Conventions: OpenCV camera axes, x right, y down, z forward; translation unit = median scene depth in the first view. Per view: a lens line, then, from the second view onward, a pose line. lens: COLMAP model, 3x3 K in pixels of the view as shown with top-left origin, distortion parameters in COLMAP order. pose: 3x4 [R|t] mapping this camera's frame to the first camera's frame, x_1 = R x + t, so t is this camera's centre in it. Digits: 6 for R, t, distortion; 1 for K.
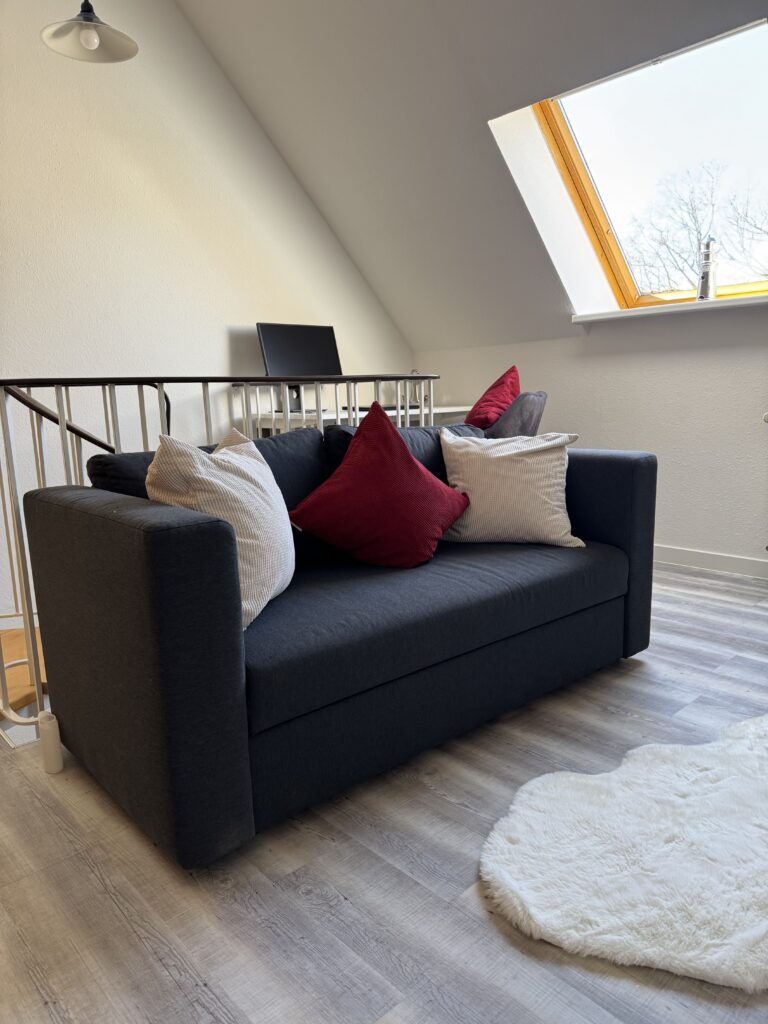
lens RADIAL K [[716.3, 0, 384.0], [0, 716.3, 512.0], [0, 0, 1]] dist [0.086124, -0.142096]
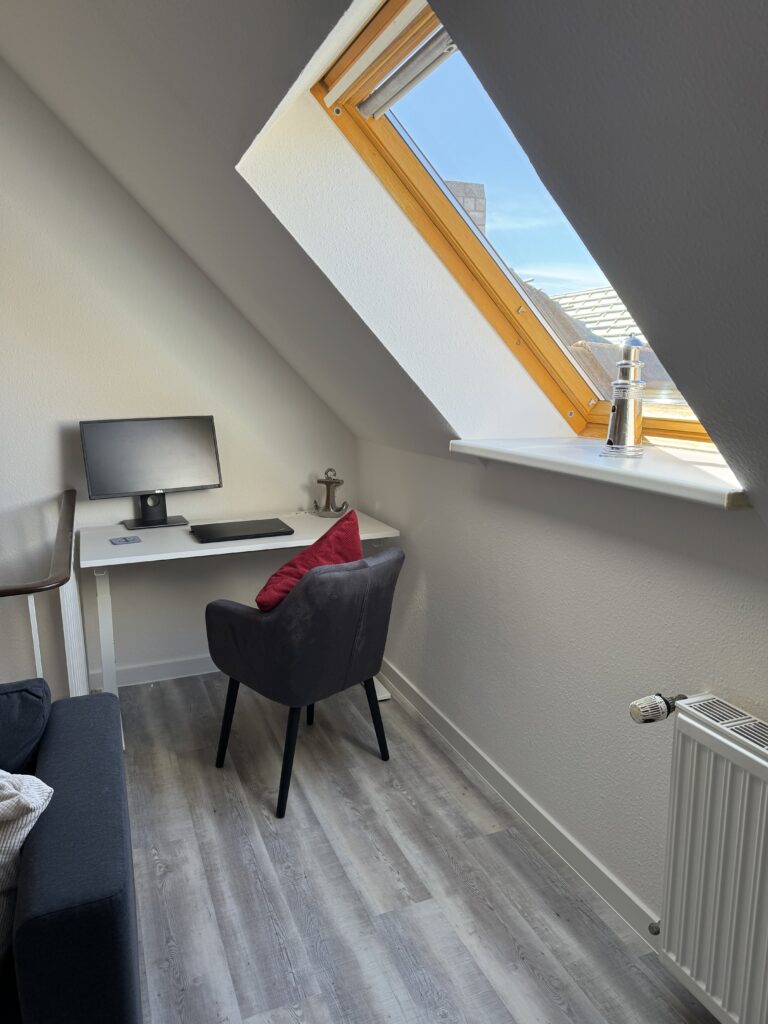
lens RADIAL K [[728.2, 0, 379.6], [0, 728.2, 512.3], [0, 0, 1]] dist [0.010306, -0.006730]
pose [[0.940339, 0.090086, -0.328096, 0.484915], [-0.080238, 0.995828, 0.043460, -0.265534], [0.330643, -0.014541, 0.943644, 0.417553]]
